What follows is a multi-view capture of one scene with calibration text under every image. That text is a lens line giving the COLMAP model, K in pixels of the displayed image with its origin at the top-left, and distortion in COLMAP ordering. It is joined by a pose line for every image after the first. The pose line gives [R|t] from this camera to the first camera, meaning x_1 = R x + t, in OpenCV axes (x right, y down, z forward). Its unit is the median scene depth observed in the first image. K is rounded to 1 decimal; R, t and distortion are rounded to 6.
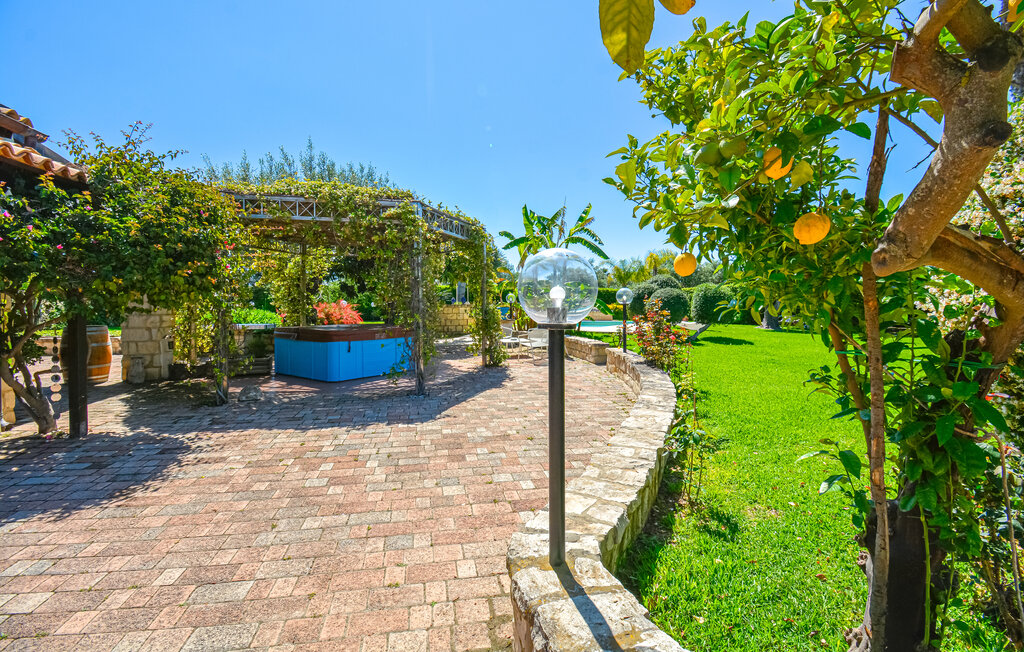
lens RADIAL K [[462.4, 0, 540.0], [0, 462.4, 325.0], [0, 0, 1]] dist [-0.000196, -0.015142]
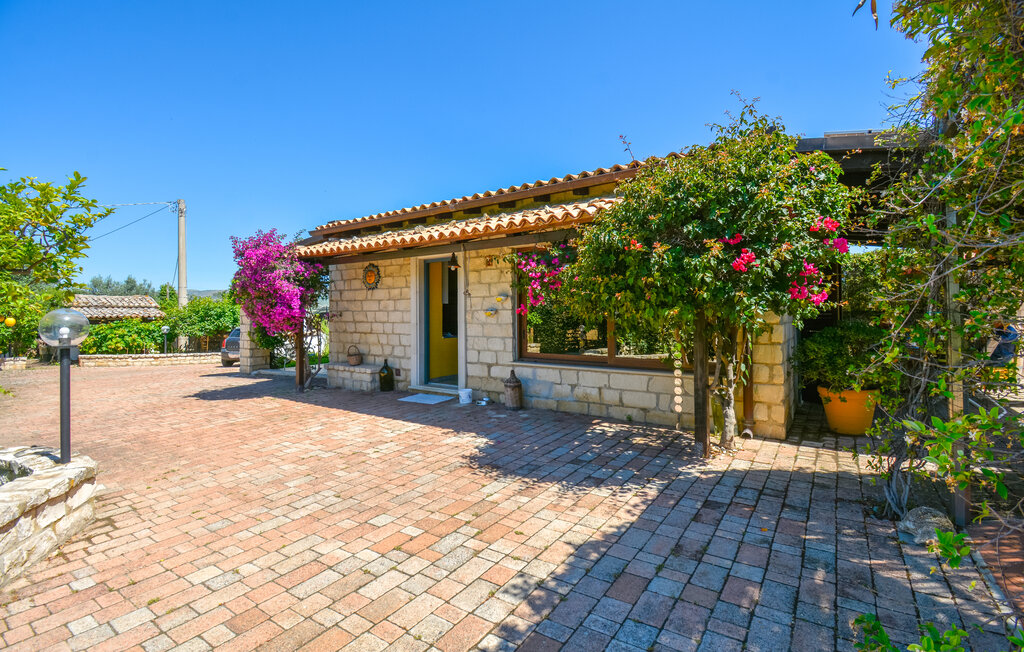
lens RADIAL K [[462.4, 0, 540.0], [0, 462.4, 325.0], [0, 0, 1]] dist [-0.000196, -0.015142]
pose [[-0.741893, 0.017964, -0.670277, -0.096860], [-0.017434, 0.998786, 0.046065, -0.110744], [0.670291, 0.045861, -0.740680, 1.927700]]
